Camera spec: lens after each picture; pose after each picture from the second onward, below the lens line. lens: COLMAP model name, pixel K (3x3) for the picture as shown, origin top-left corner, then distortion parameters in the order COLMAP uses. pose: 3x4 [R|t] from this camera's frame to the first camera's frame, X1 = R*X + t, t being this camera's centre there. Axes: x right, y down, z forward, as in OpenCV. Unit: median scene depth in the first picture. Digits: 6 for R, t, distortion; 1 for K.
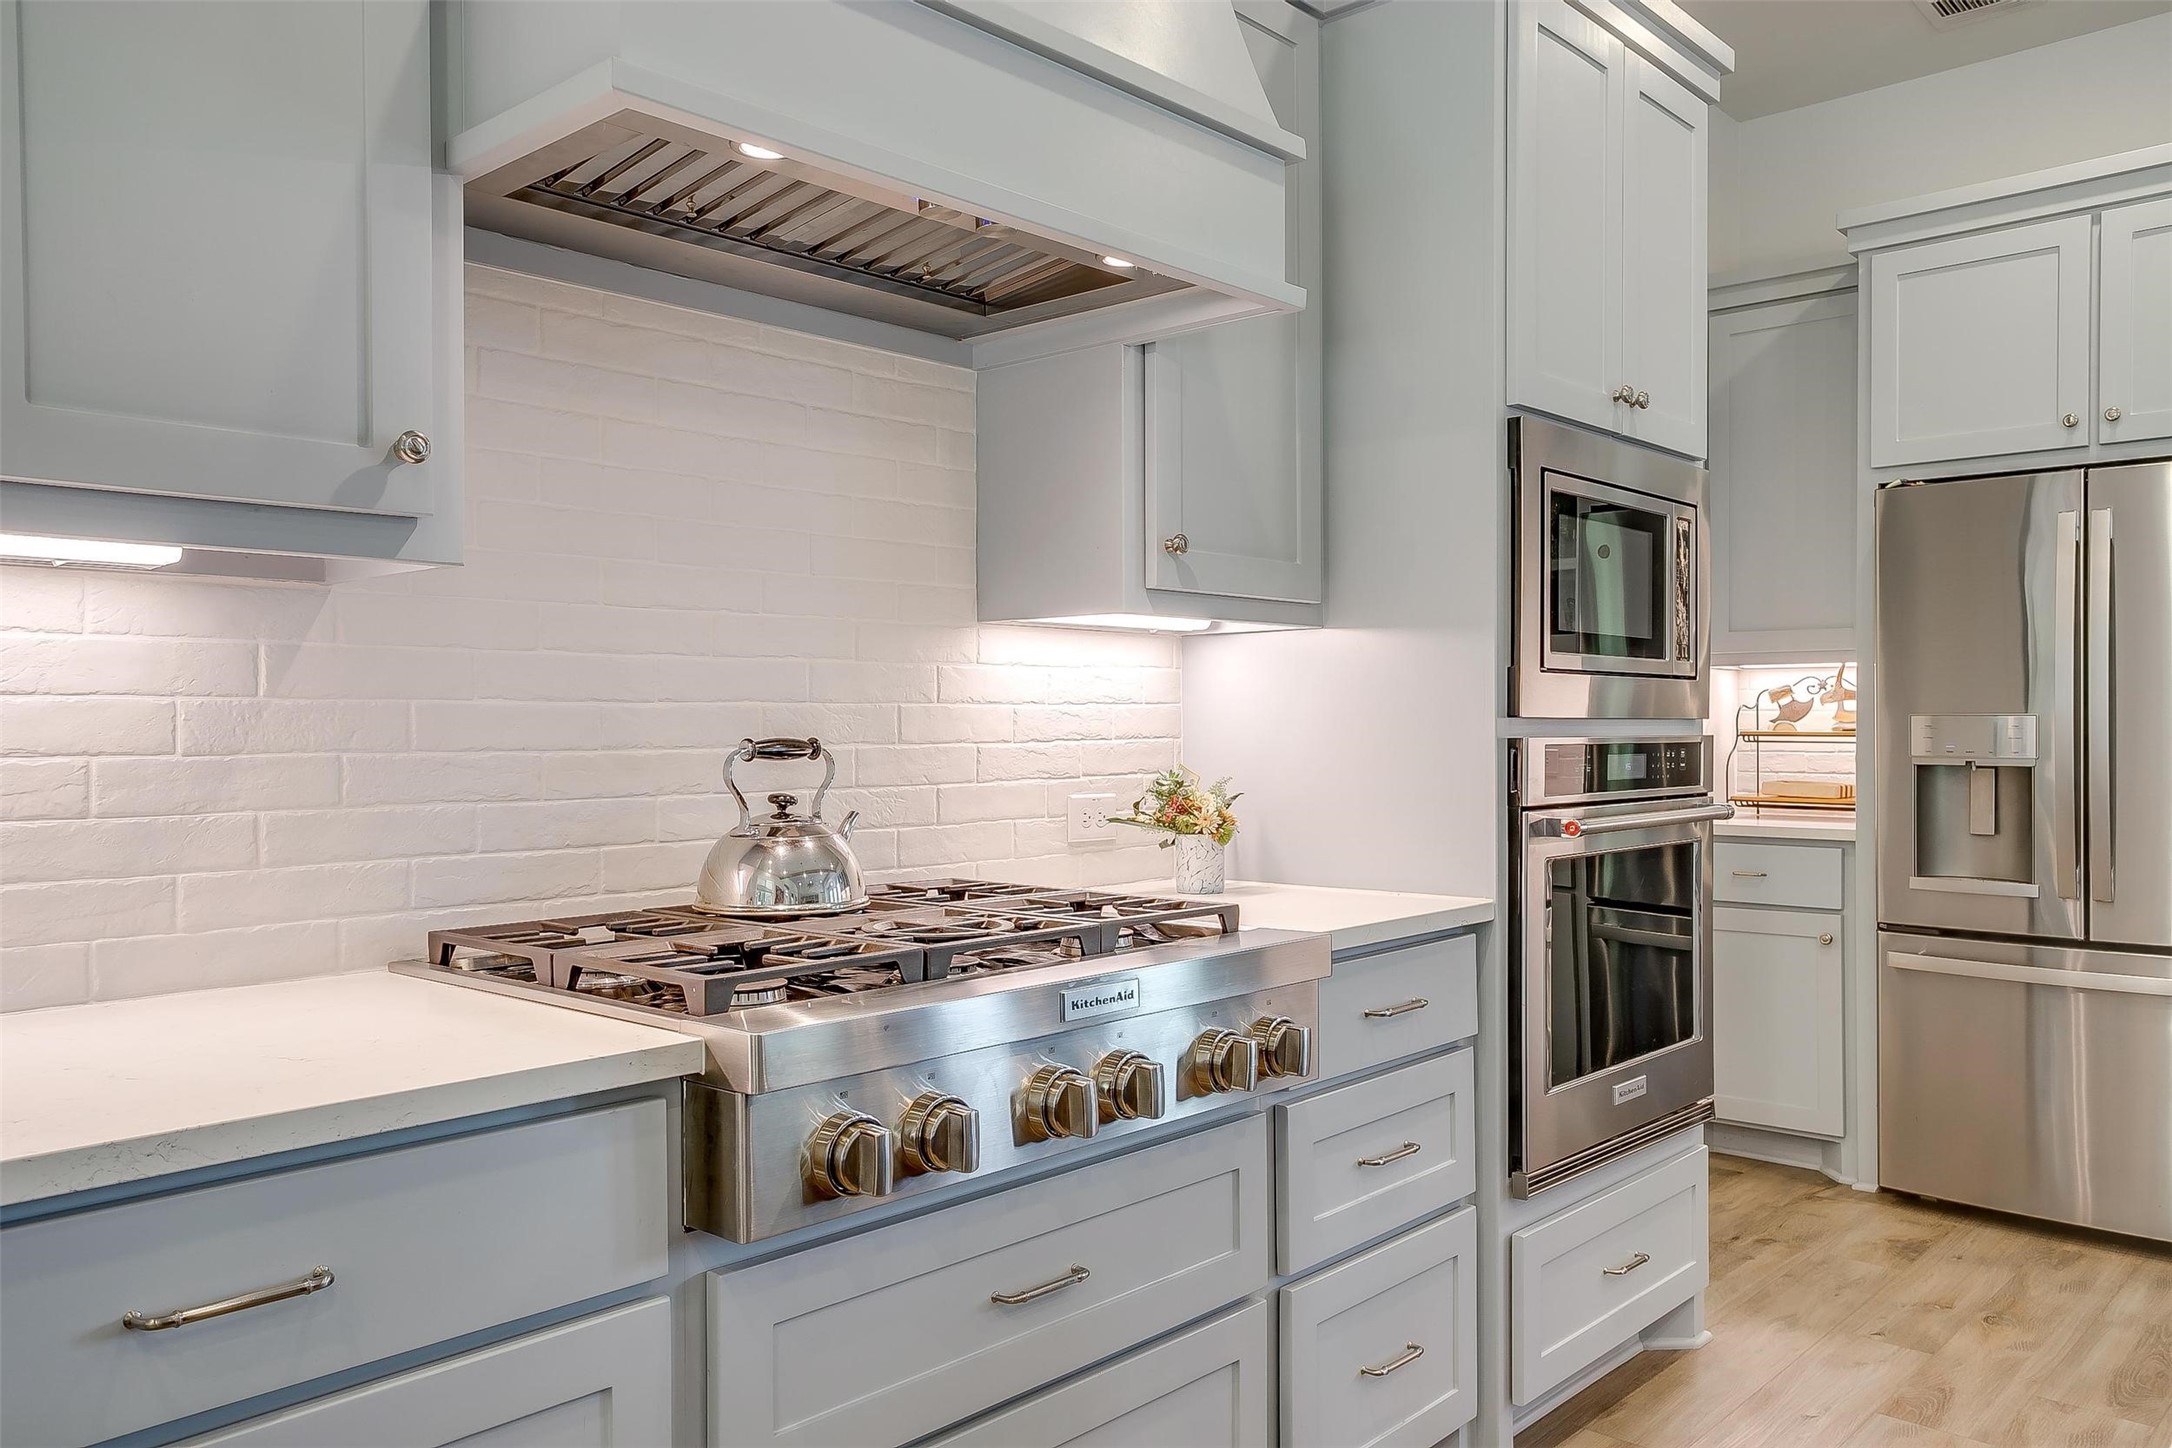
lens RADIAL K [[1630.1, 0, 1086.0], [0, 1630.1, 724.0], [0, 0, 1]] dist [0.007916, 0.008504]
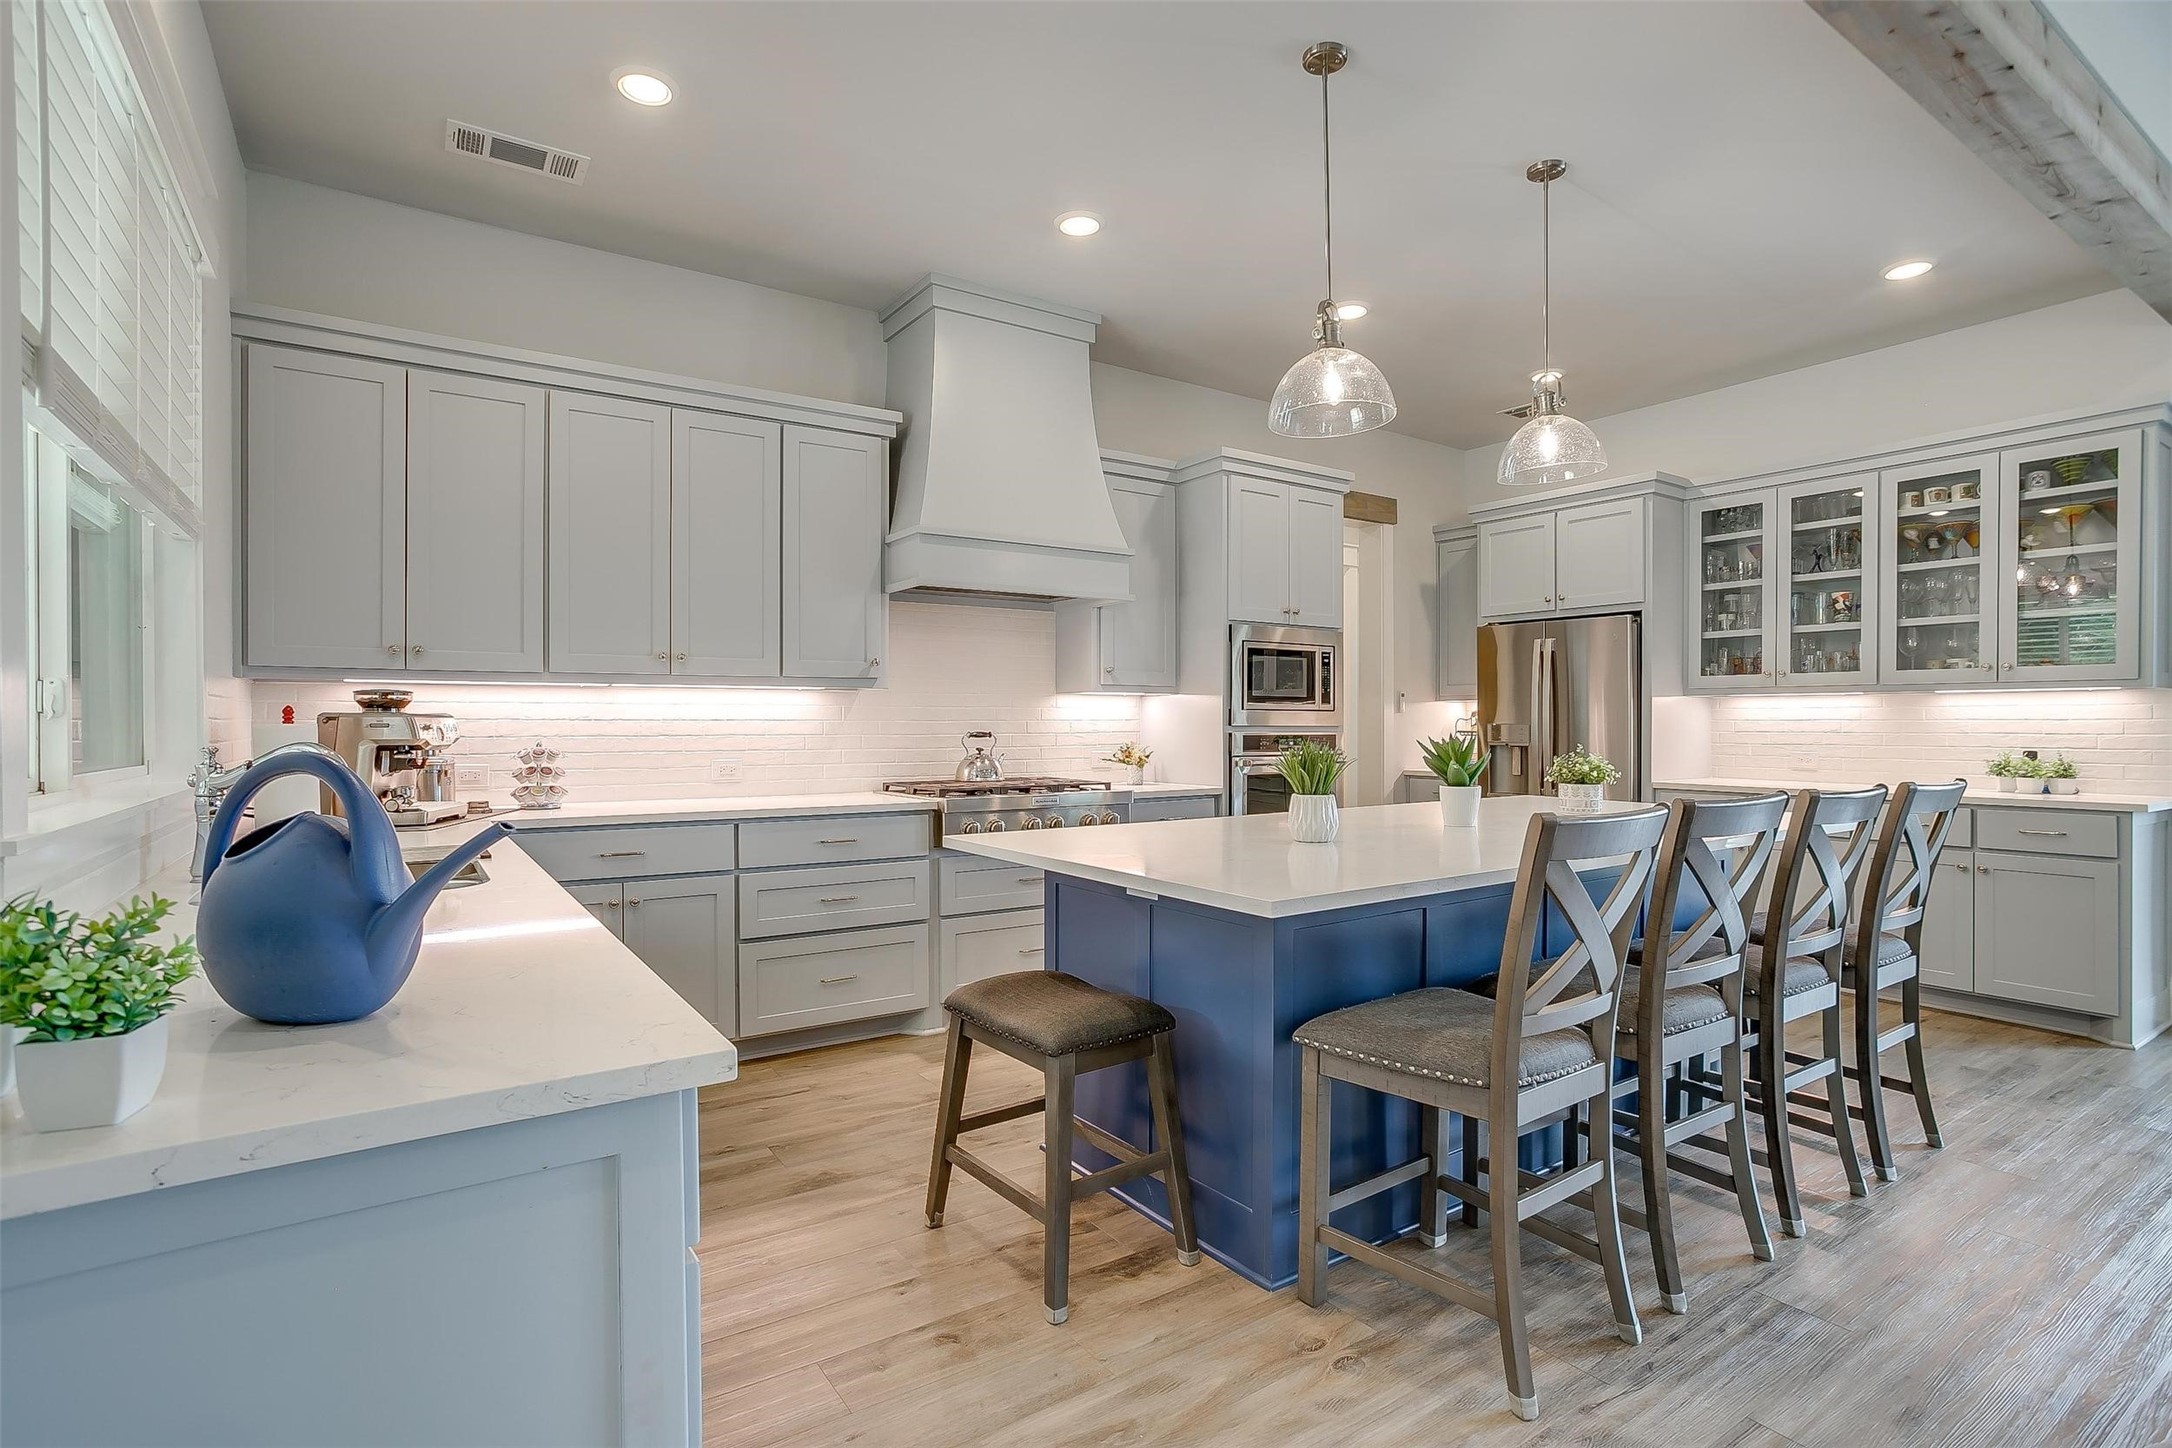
lens RADIAL K [[1042.7, 0, 1086.0], [0, 1042.7, 724.0], [0, 0, 1]] dist [-0.068223, 0.040828]
pose [[0.972033, 0.002153, -0.234833, 0.447184], [-0.002024, 0.999998, 0.000789, -0.007804], [0.234835, -0.000292, 0.972035, -0.888949]]
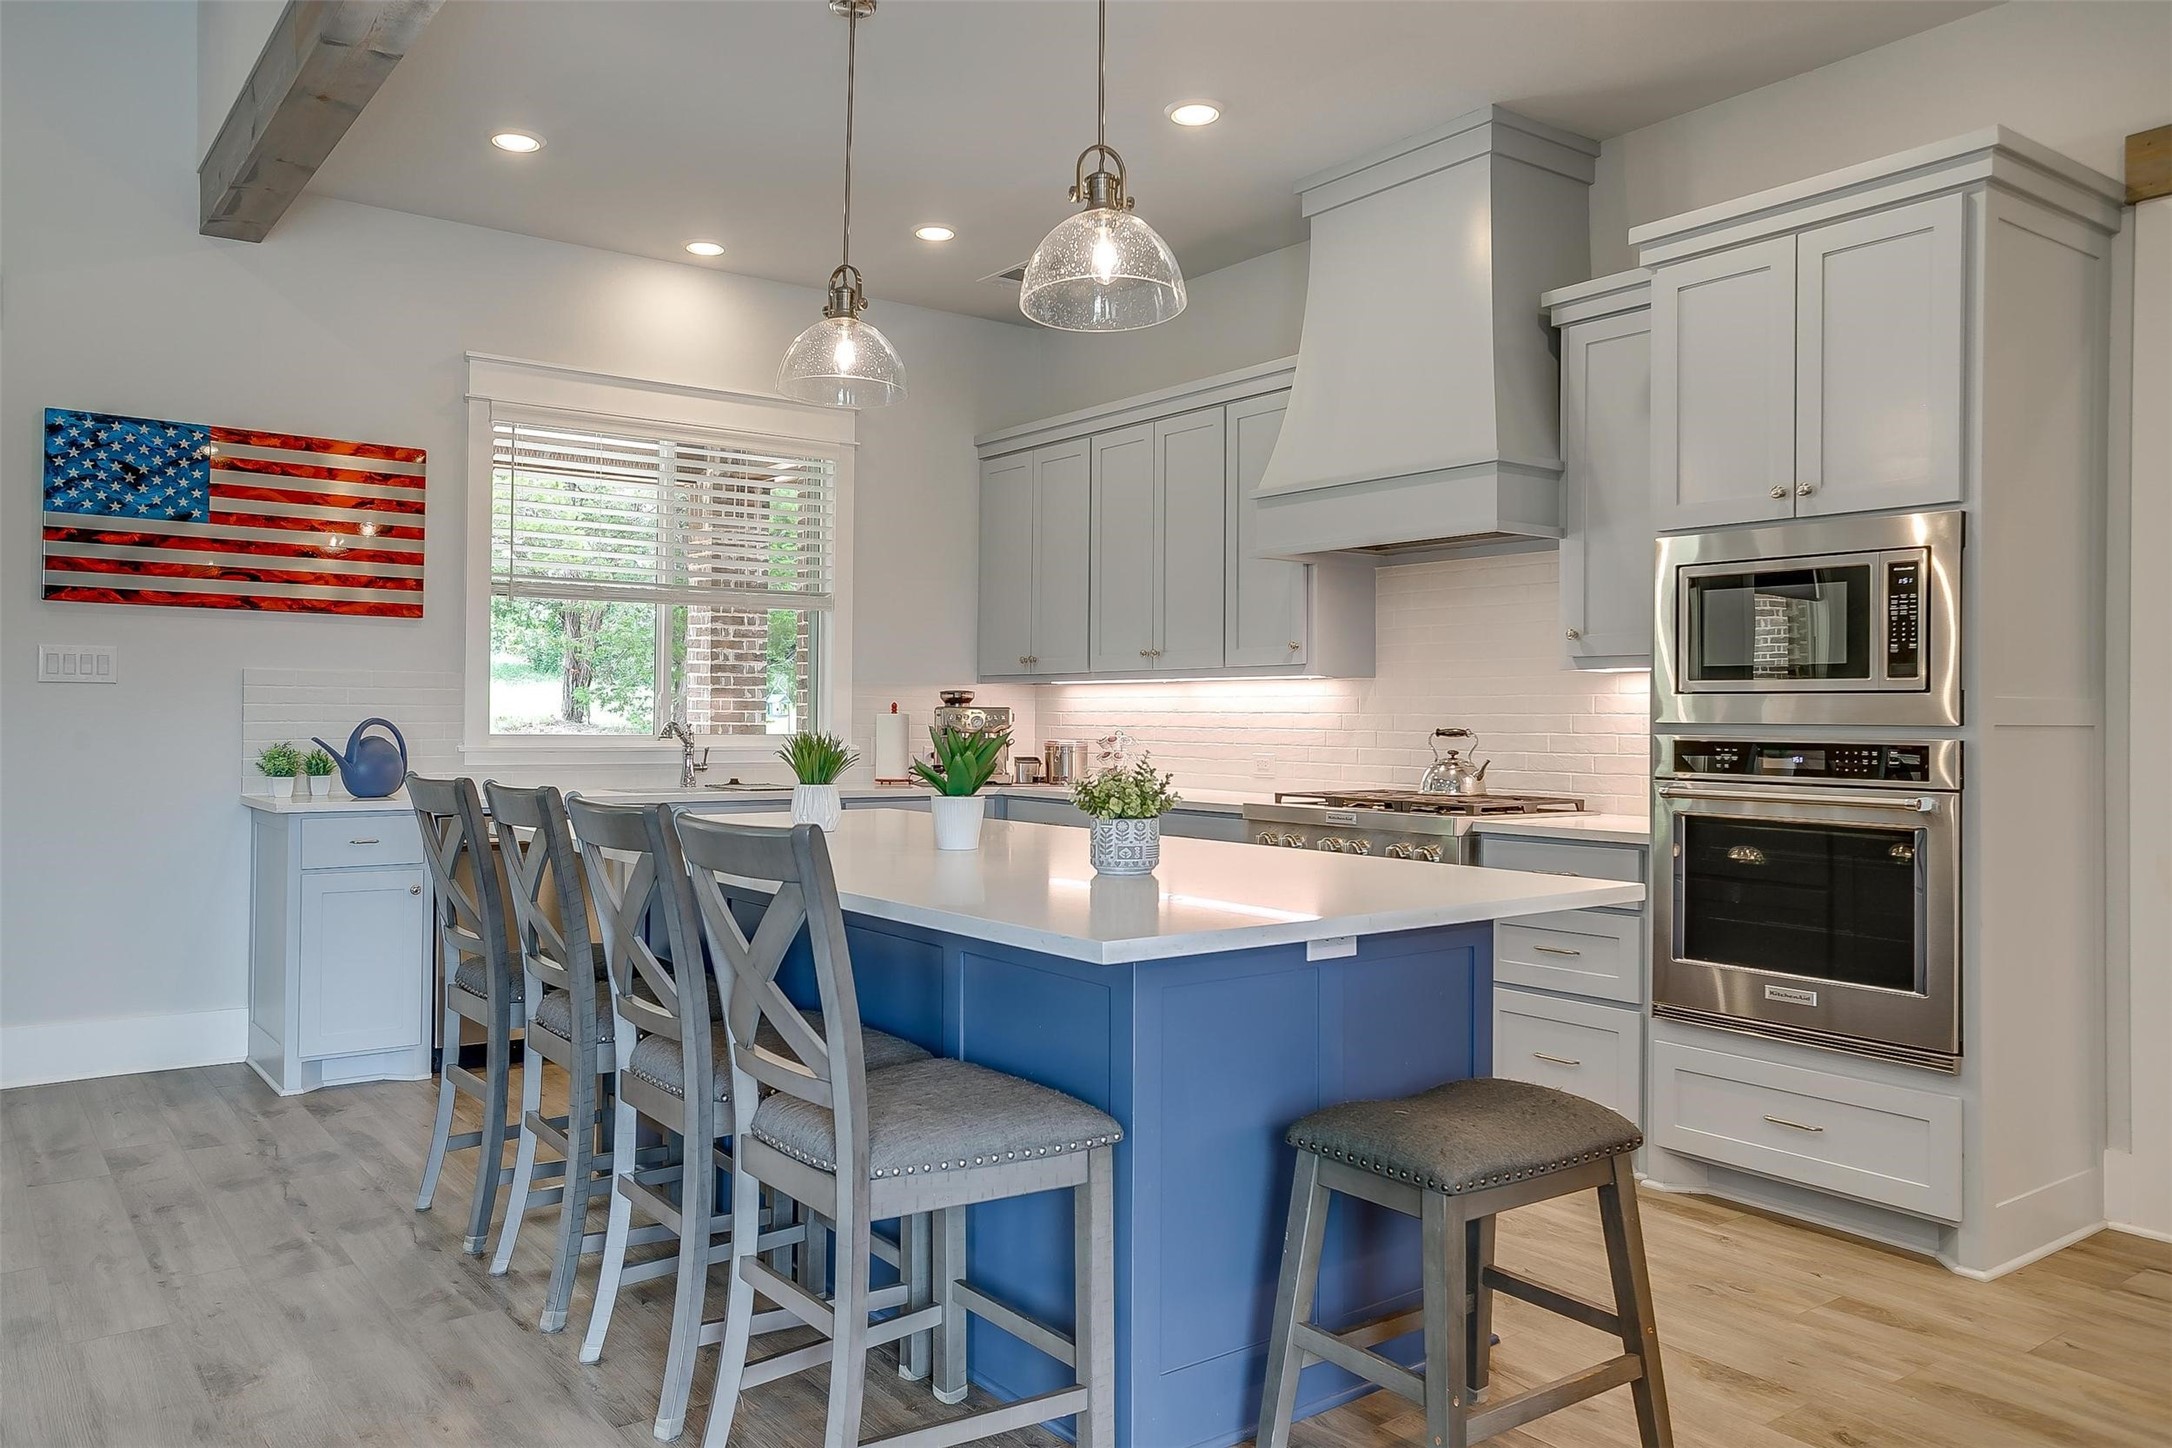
lens RADIAL K [[1579.1, 0, 1086.0], [0, 1579.1, 711.0], [0, 0, 1]] dist [-0.027341, 0.084742]
pose [[-0.185734, -0.002733, -0.982596, 1.910050], [-0.007843, 0.999968, -0.001299, -0.008981], [0.982569, 0.007465, -0.185749, 0.726151]]
